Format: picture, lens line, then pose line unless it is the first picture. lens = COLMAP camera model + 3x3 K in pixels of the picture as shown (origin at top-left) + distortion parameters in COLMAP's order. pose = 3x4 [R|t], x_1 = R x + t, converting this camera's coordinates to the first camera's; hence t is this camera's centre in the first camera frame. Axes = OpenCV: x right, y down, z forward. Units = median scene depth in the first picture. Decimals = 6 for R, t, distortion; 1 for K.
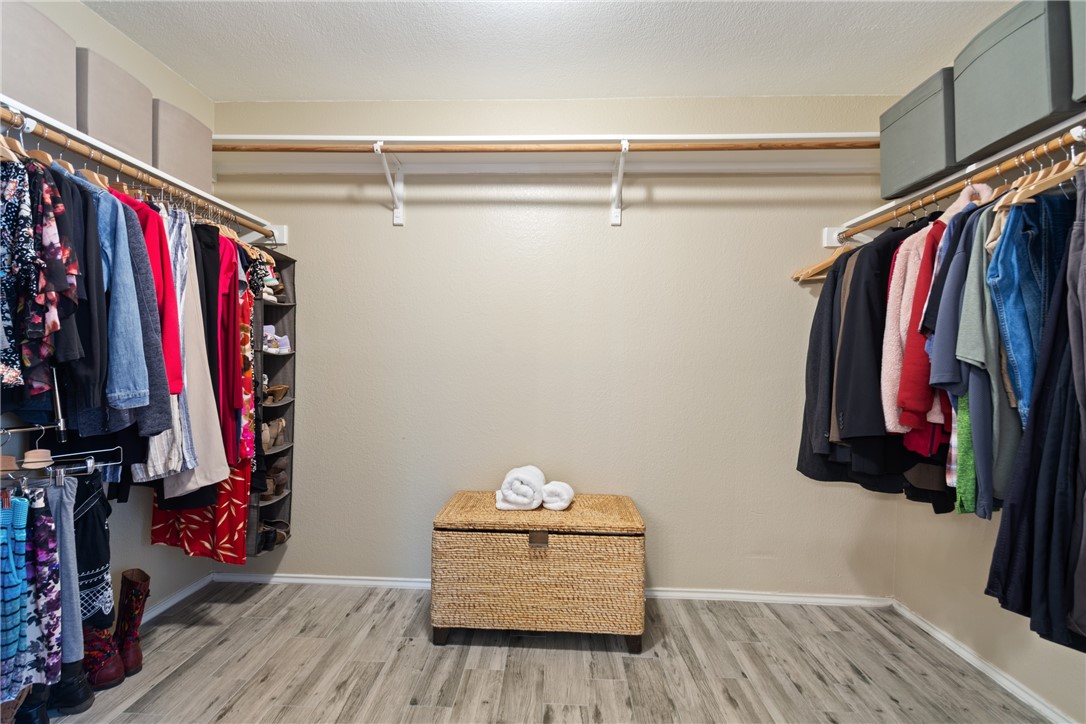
lens RADIAL K [[484.2, 0, 538.9], [0, 484.2, 364.0], [0, 0, 1]] dist [0.002426, -0.001958]
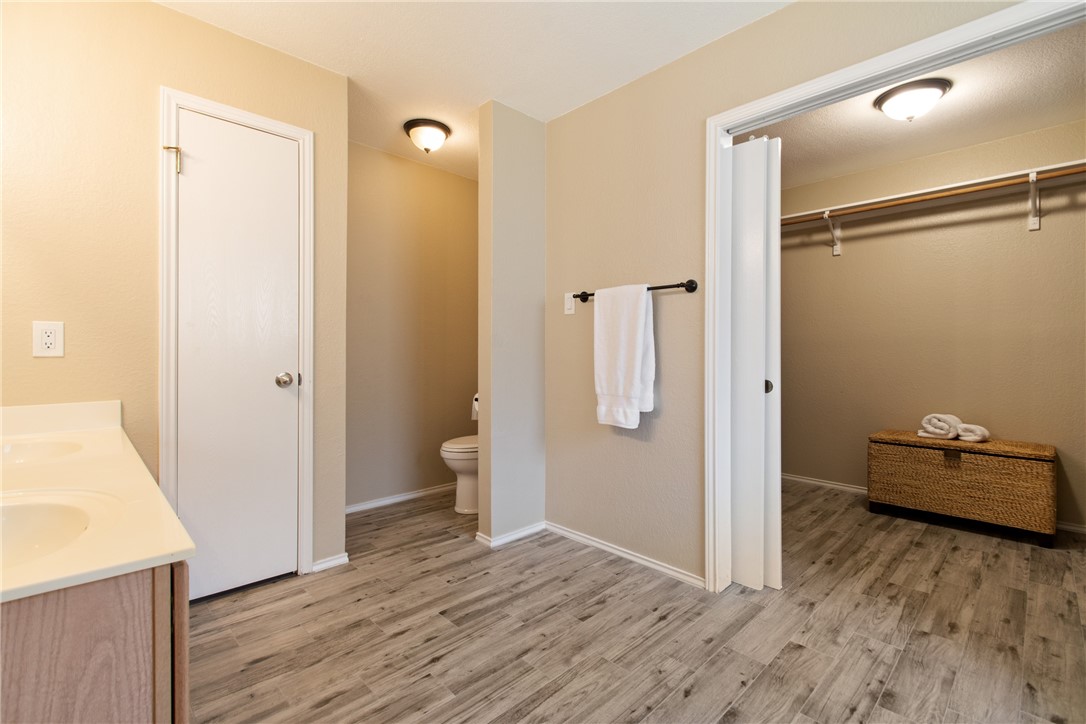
lens RADIAL K [[484.2, 0, 534.4], [0, 484.2, 350.6], [0, 0, 1]] dist [0.002426, -0.001958]
pose [[0.712421, -0.012742, -0.701636, 0.128563], [0.006385, 0.999911, -0.011676, 0.041590], [0.701723, 0.003838, 0.712440, -0.947092]]
